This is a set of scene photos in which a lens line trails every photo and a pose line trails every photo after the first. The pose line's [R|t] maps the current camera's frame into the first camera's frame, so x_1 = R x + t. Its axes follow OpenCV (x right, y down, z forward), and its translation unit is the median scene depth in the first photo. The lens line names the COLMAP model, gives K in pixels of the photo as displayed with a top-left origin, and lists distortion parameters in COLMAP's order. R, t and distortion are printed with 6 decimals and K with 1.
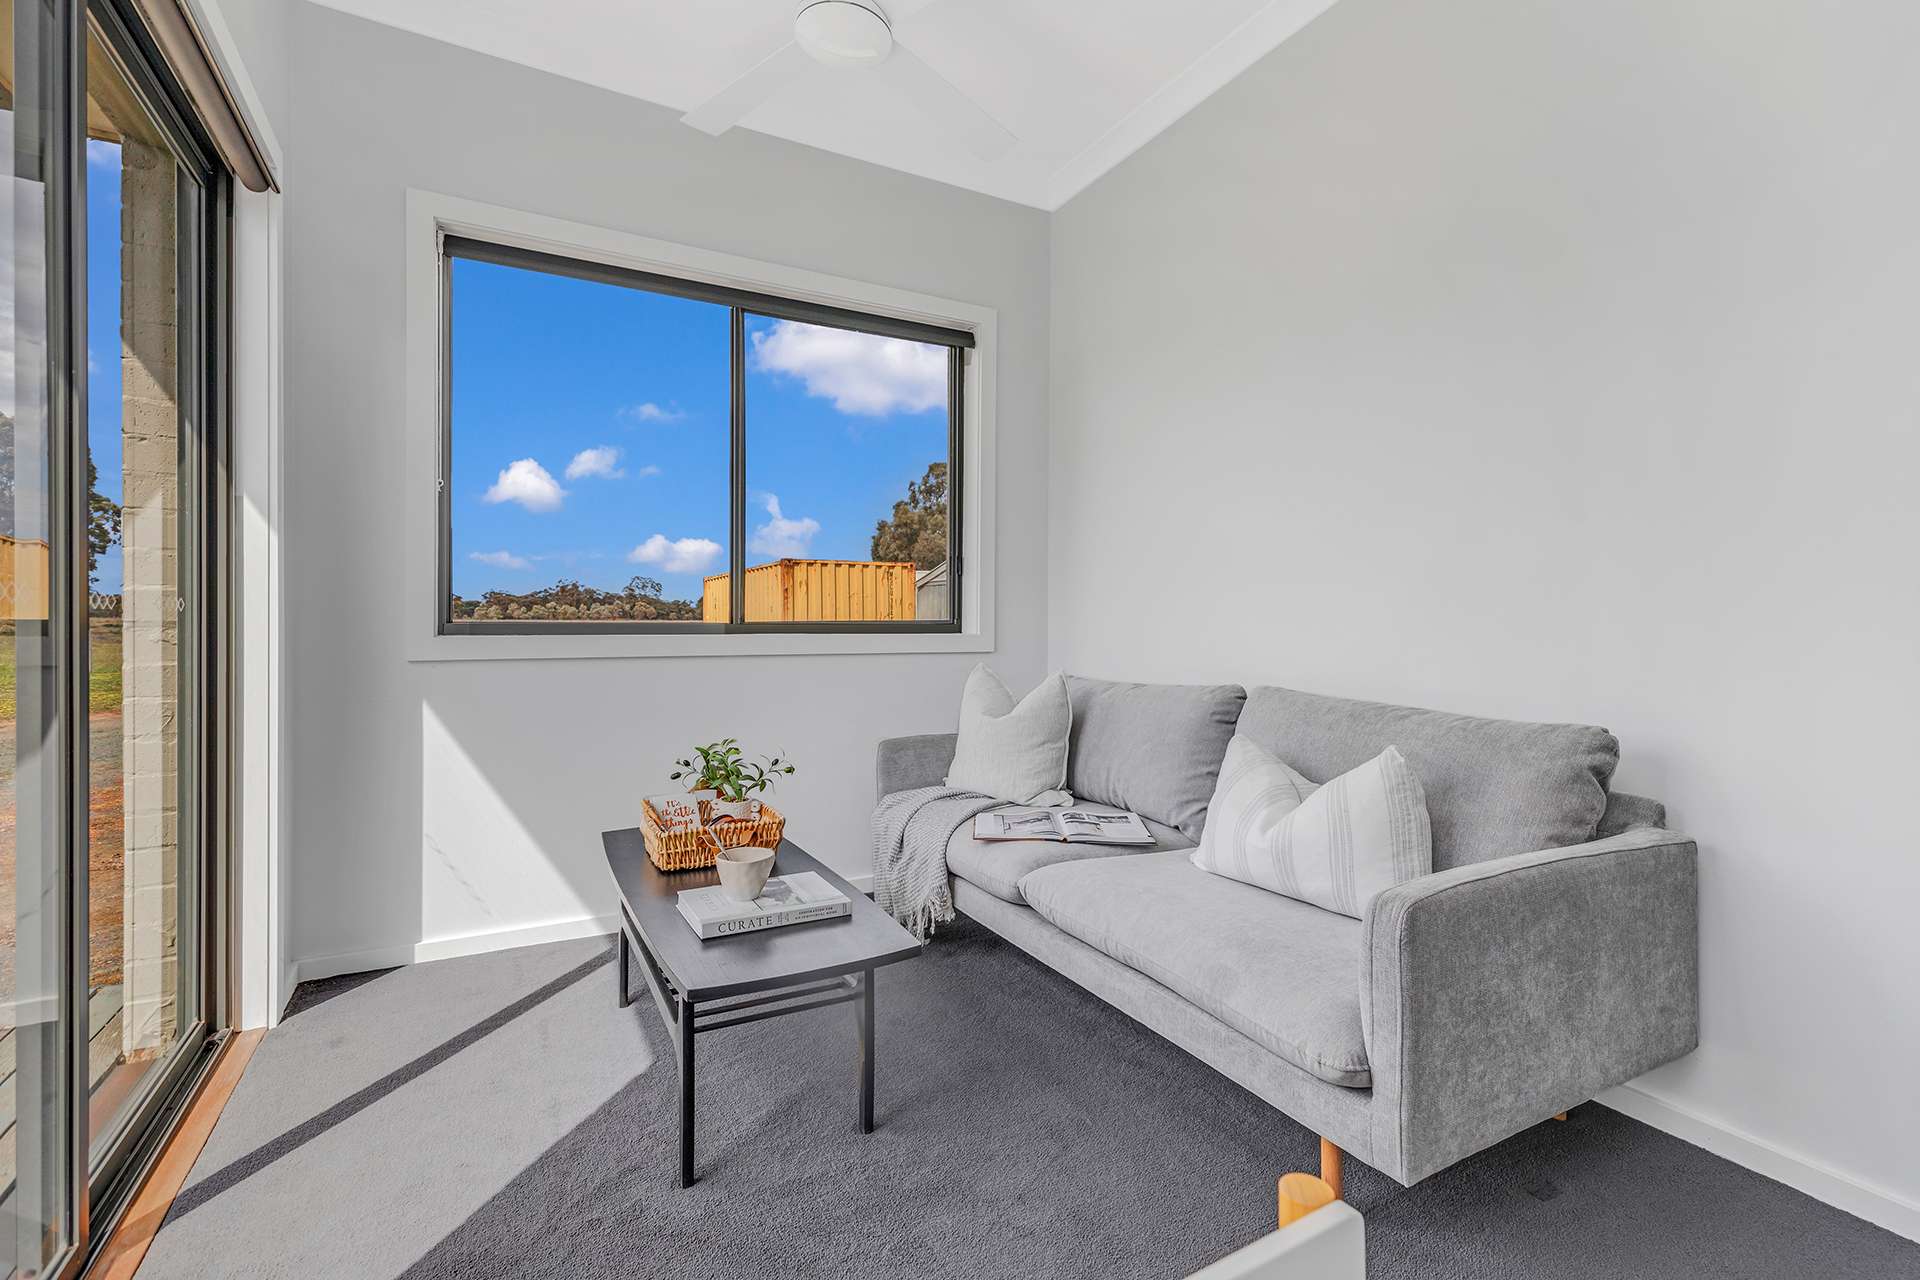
lens RADIAL K [[870.4, 0, 958.2], [0, 870.4, 646.4], [0, 0, 1]] dist [0.017701, -0.000973]
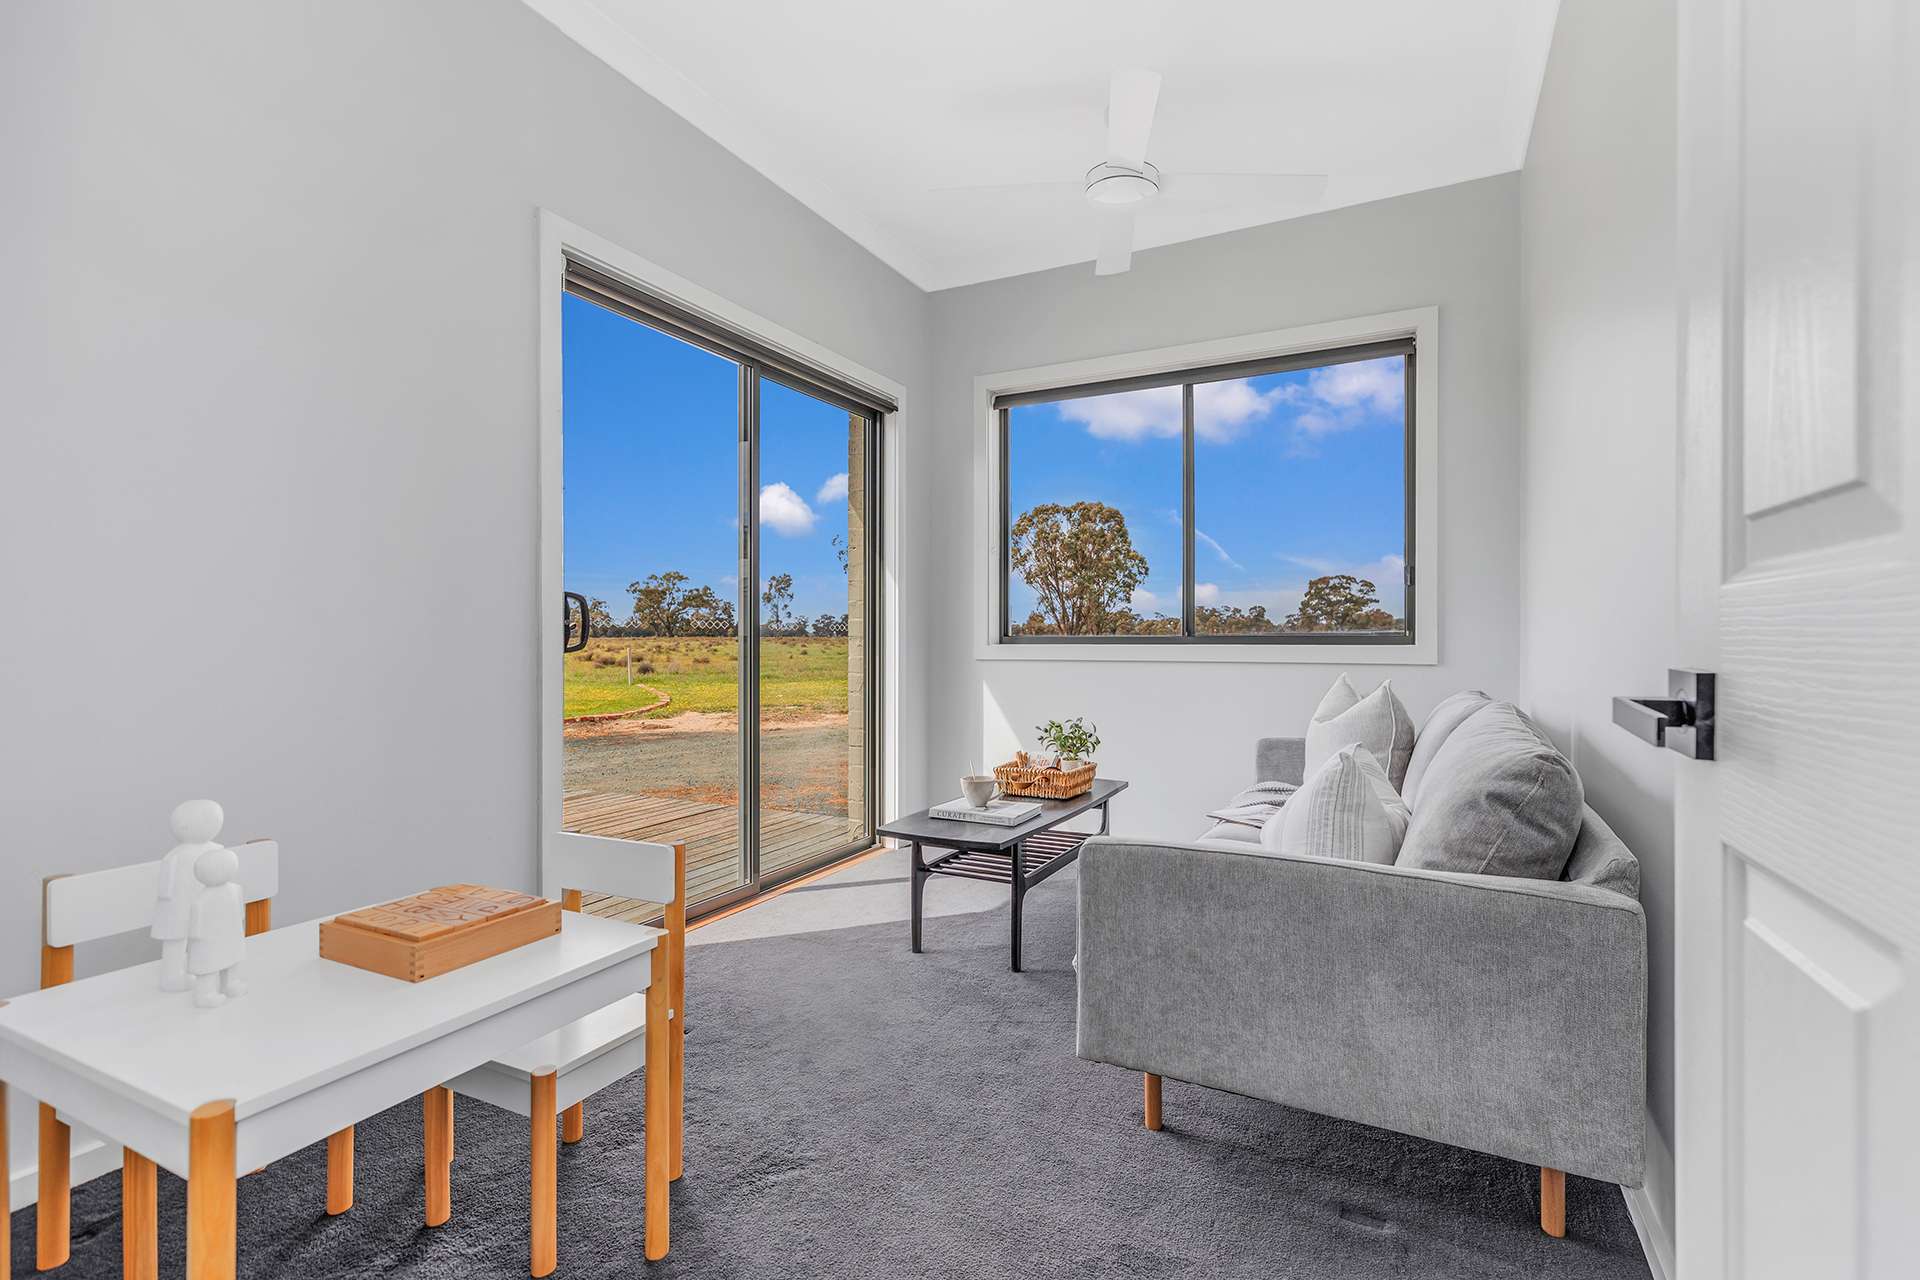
lens RADIAL K [[870.4, 0, 965.0], [0, 870.4, 644.5], [0, 0, 1]] dist [0.017701, -0.000973]
pose [[0.555724, 0.000165, -0.831367, 0.712017], [-0.015251, 0.999834, -0.009997, 0.004158], [0.831227, 0.018235, 0.555634, 0.054483]]
